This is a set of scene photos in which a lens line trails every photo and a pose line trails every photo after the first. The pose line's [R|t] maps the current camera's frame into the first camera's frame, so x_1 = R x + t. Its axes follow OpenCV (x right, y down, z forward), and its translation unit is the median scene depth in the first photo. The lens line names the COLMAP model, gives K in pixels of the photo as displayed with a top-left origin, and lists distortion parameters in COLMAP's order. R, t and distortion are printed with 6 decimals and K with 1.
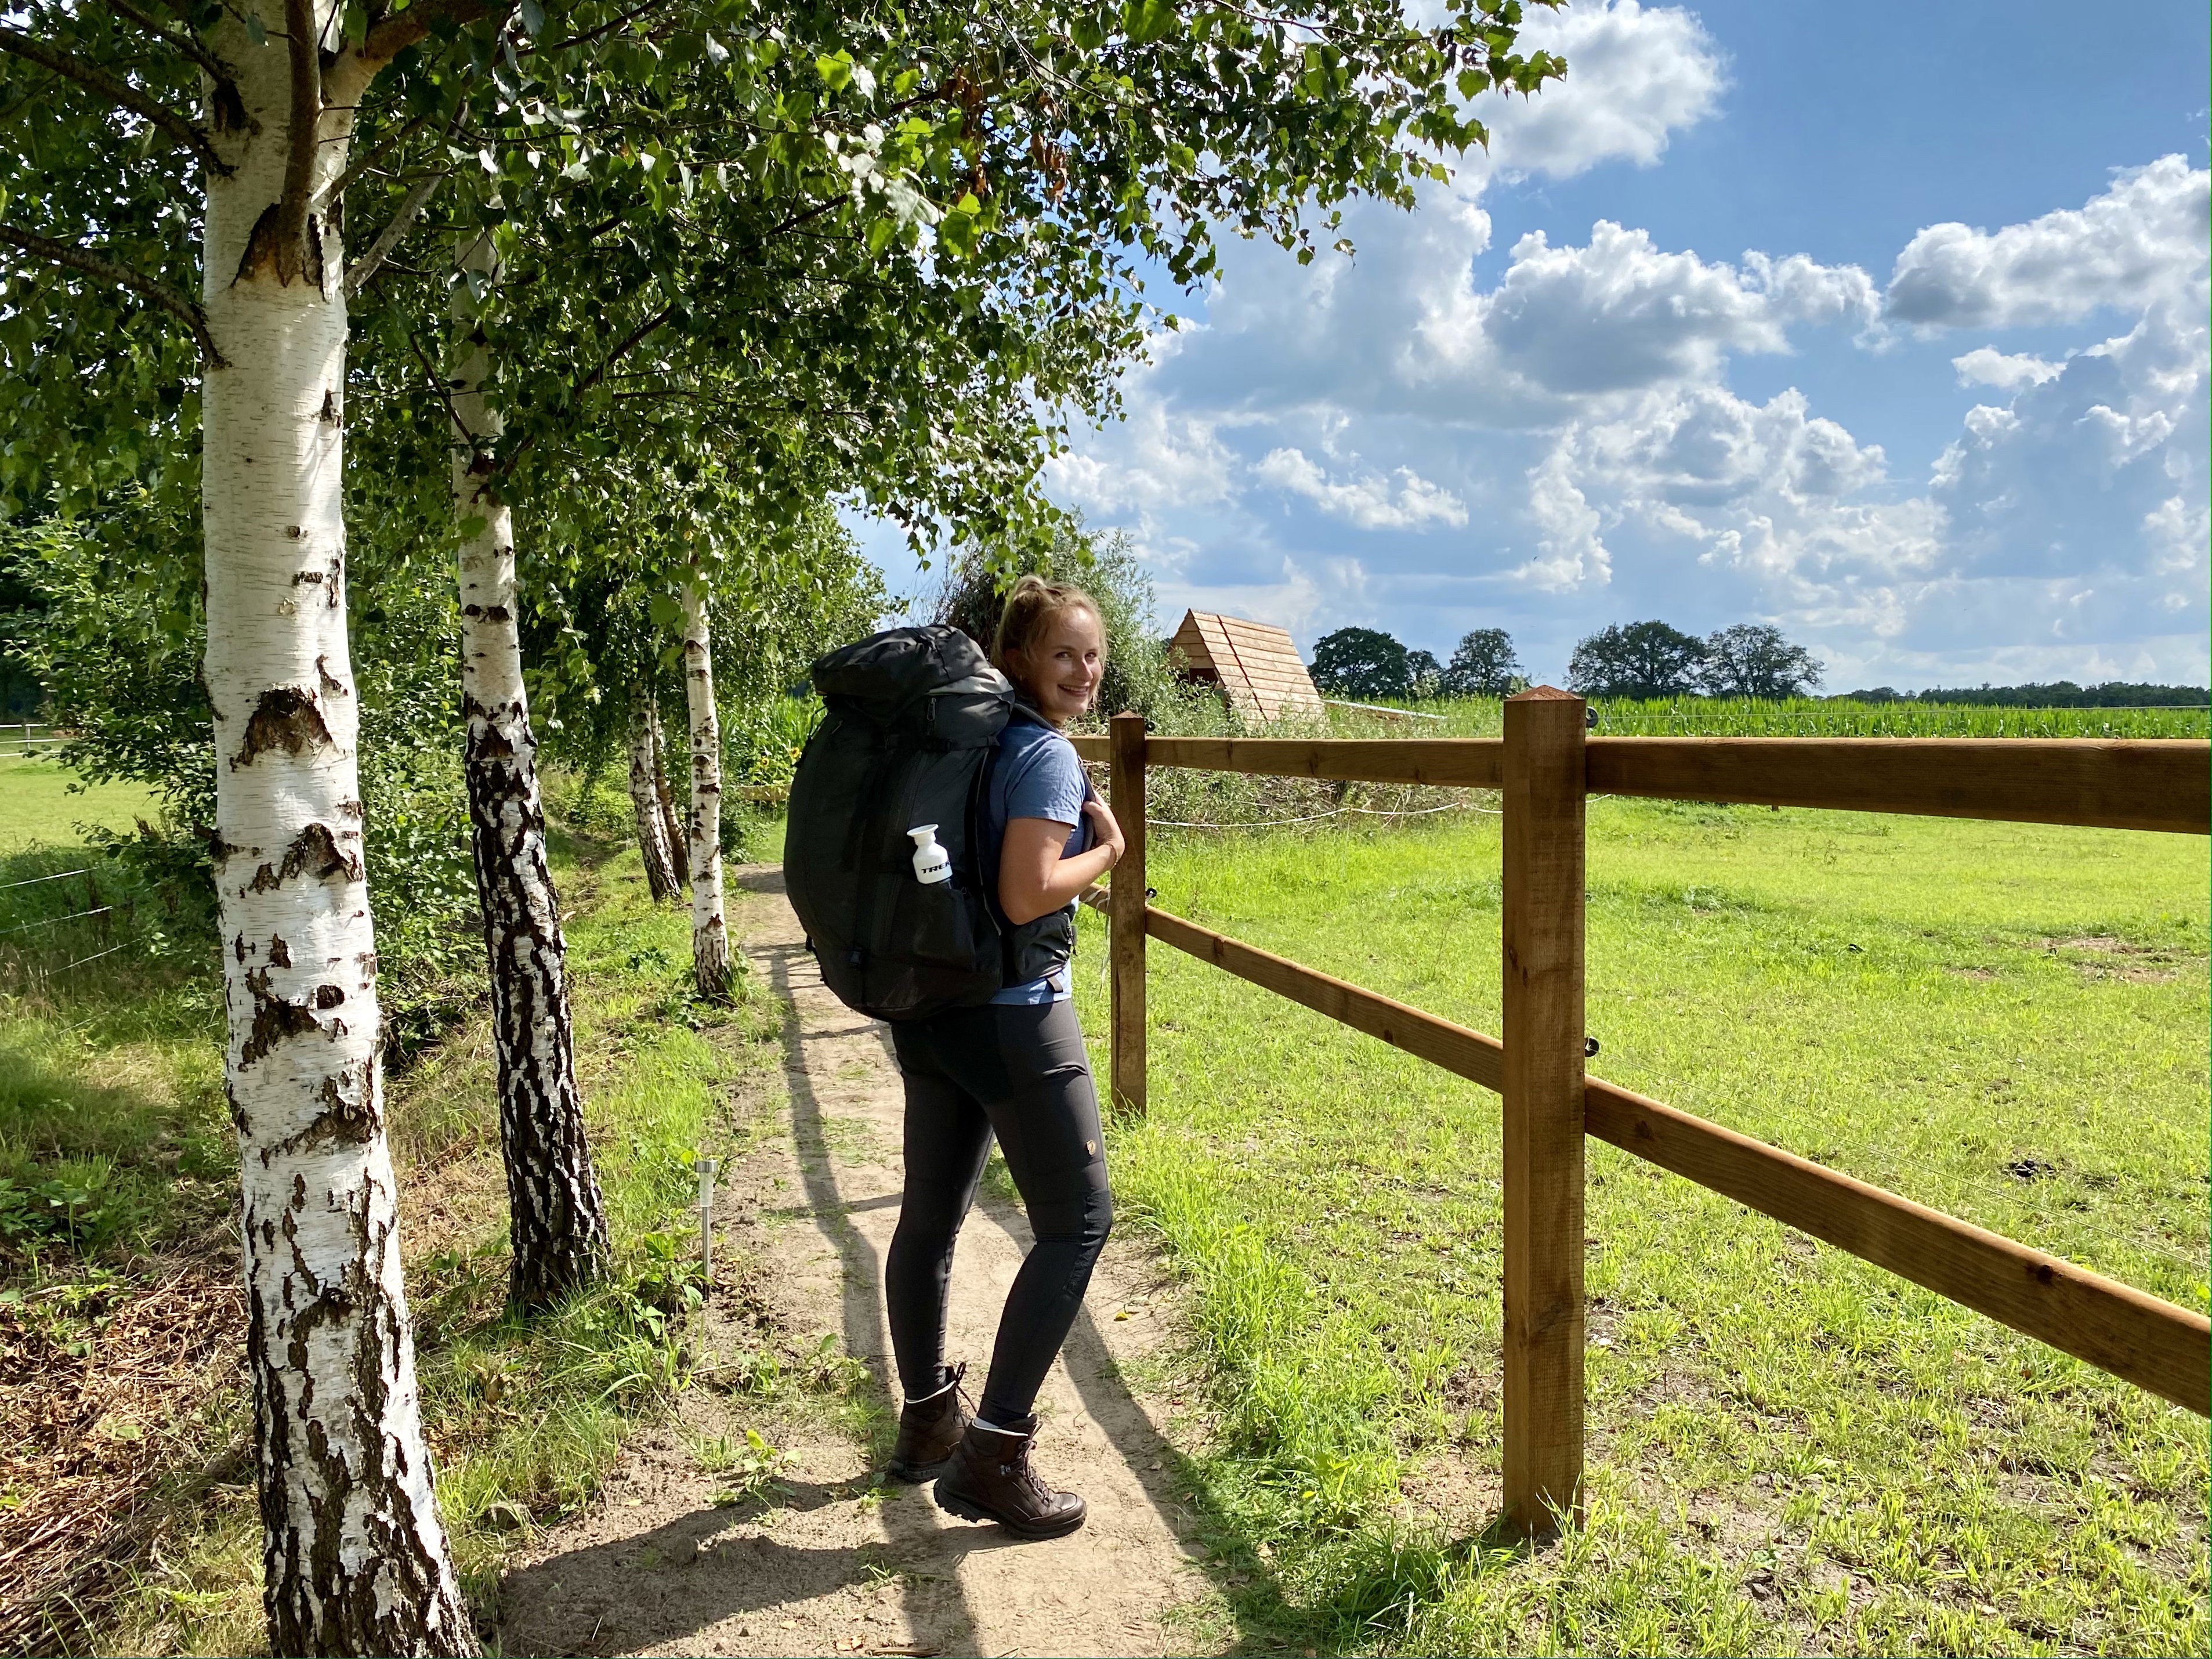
lens RADIAL K [[1757.3, 0, 1178.3], [0, 1757.3, 832.8], [0, 0, 1]] dist [0.075510, -0.083239]
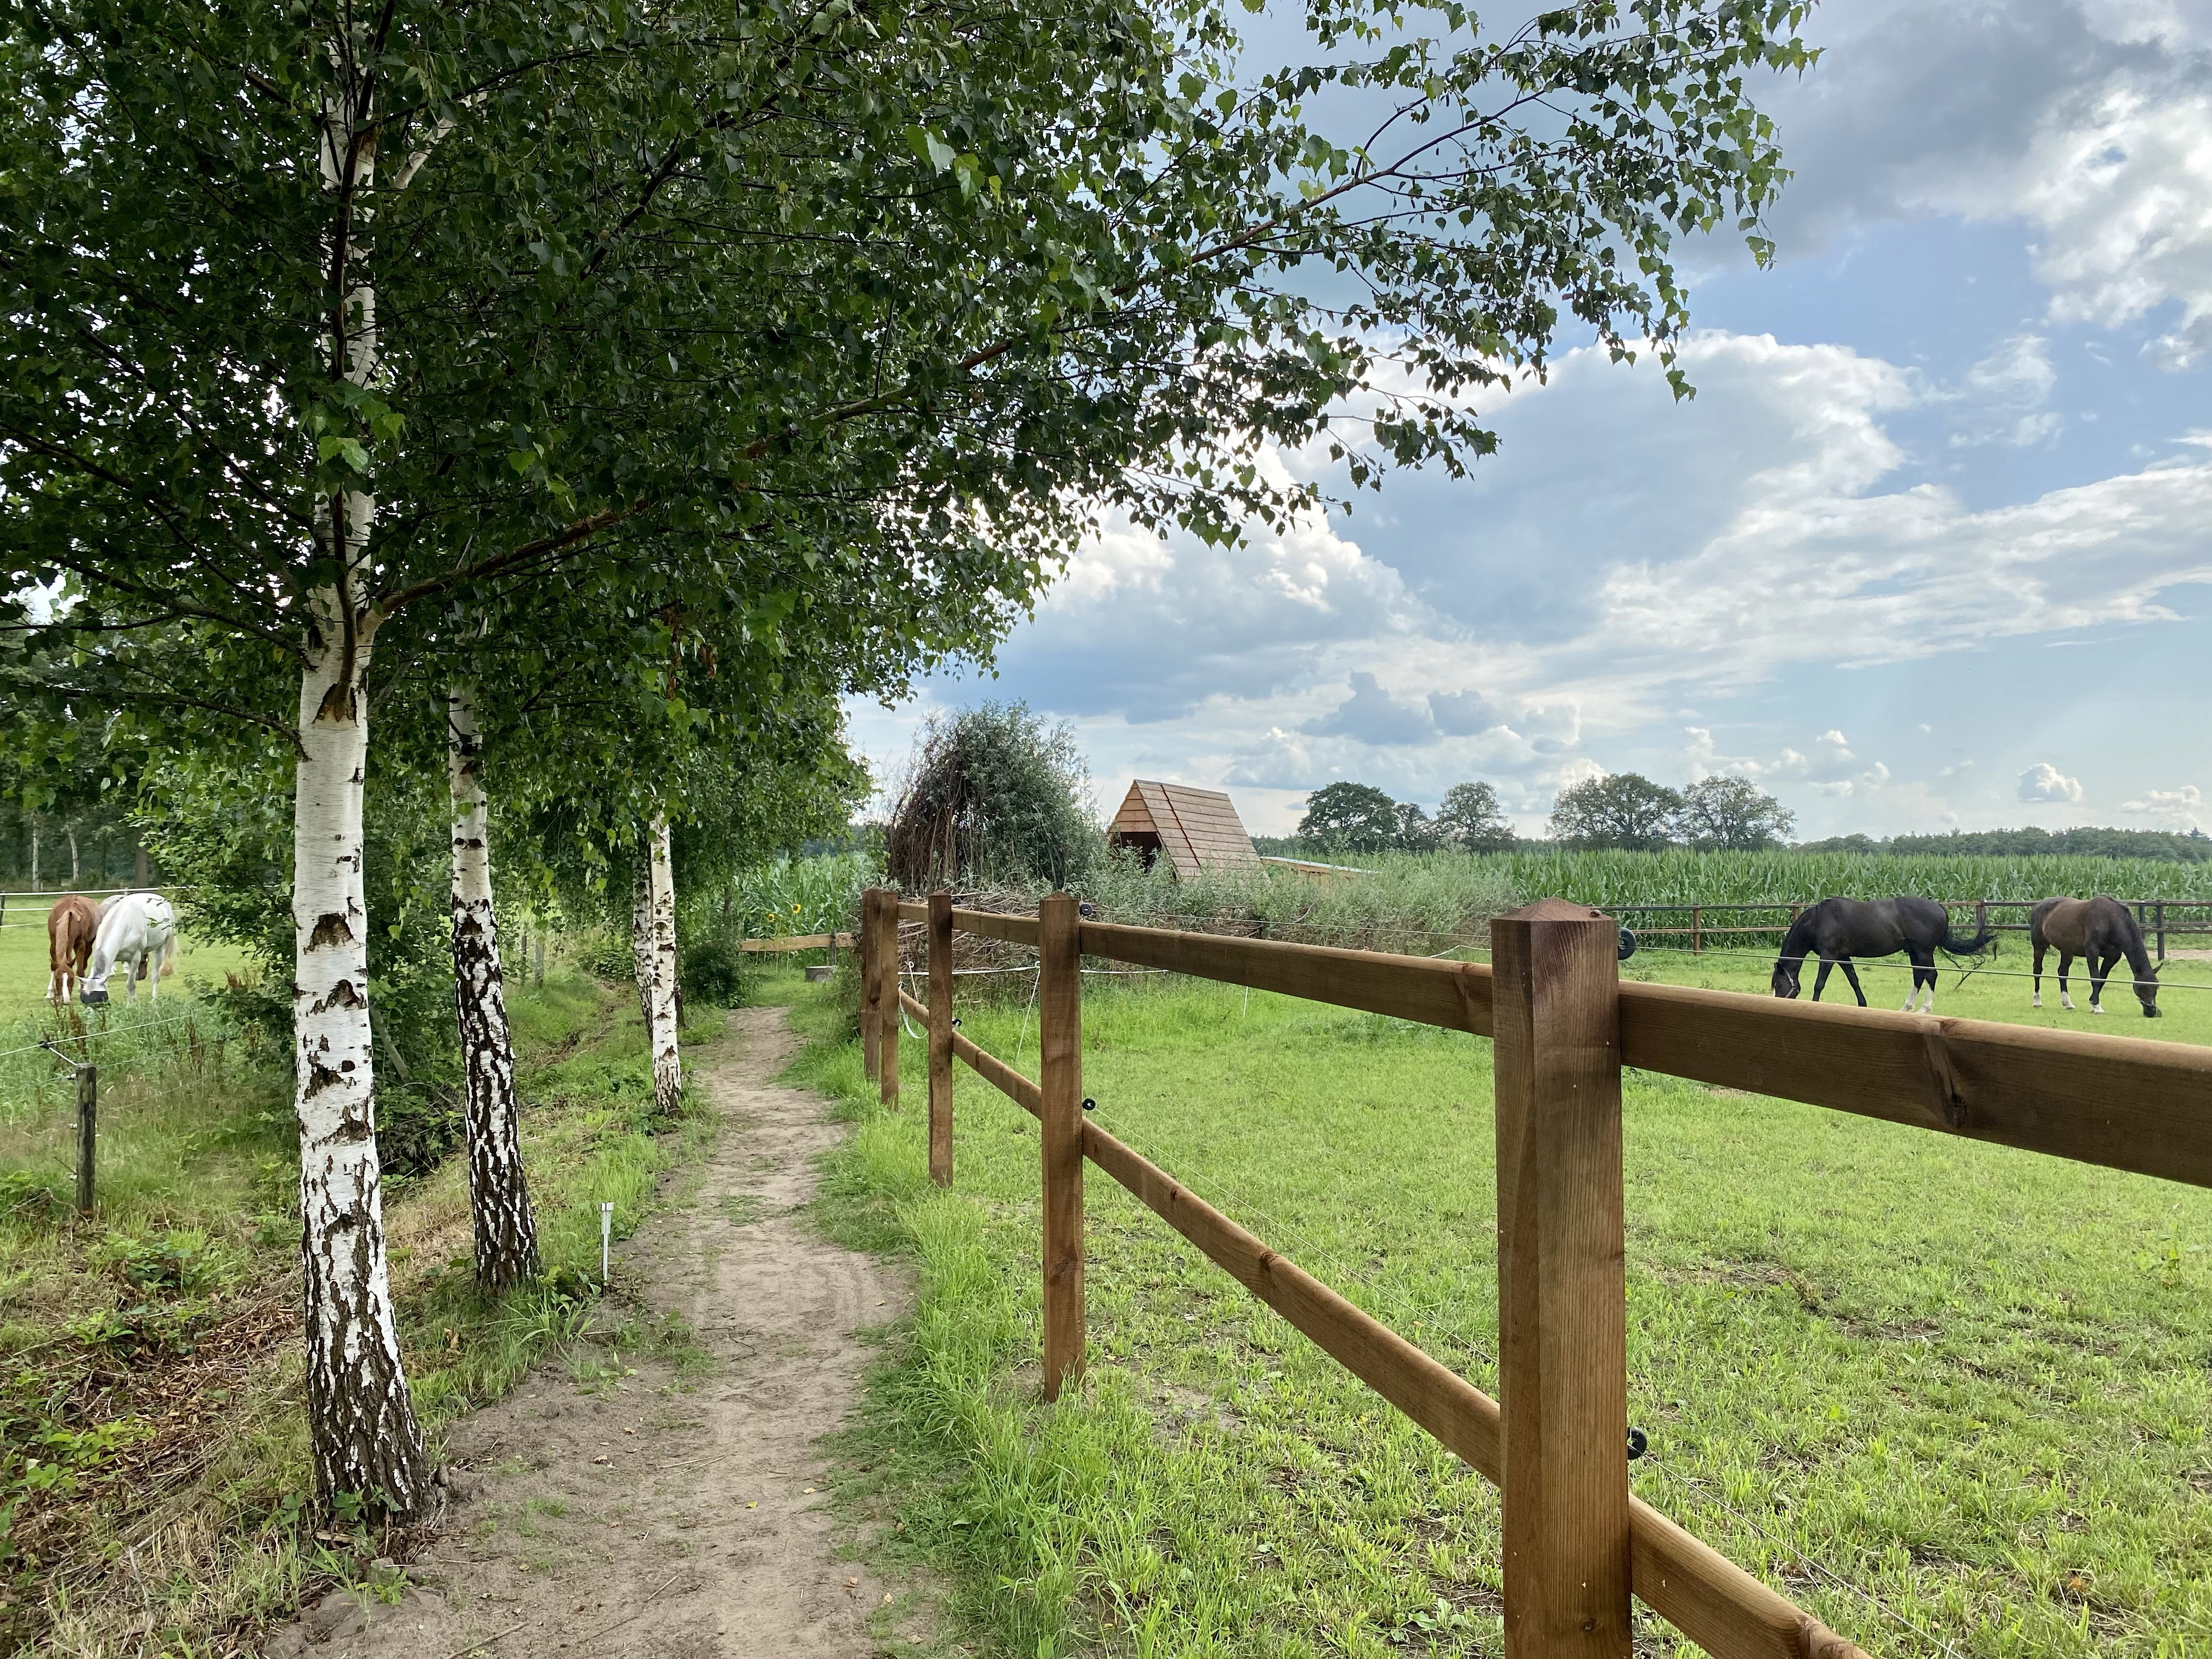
lens RADIAL K [[1661.9, 0, 1112.6], [0, 1661.9, 835.0], [0, 0, 1]] dist [0.037272, -0.030926]
pose [[0.999133, -0.010902, -0.040169, 0.446146], [0.007400, 0.996239, -0.086328, 0.001771], [0.040959, 0.085956, 0.995457, -0.833177]]
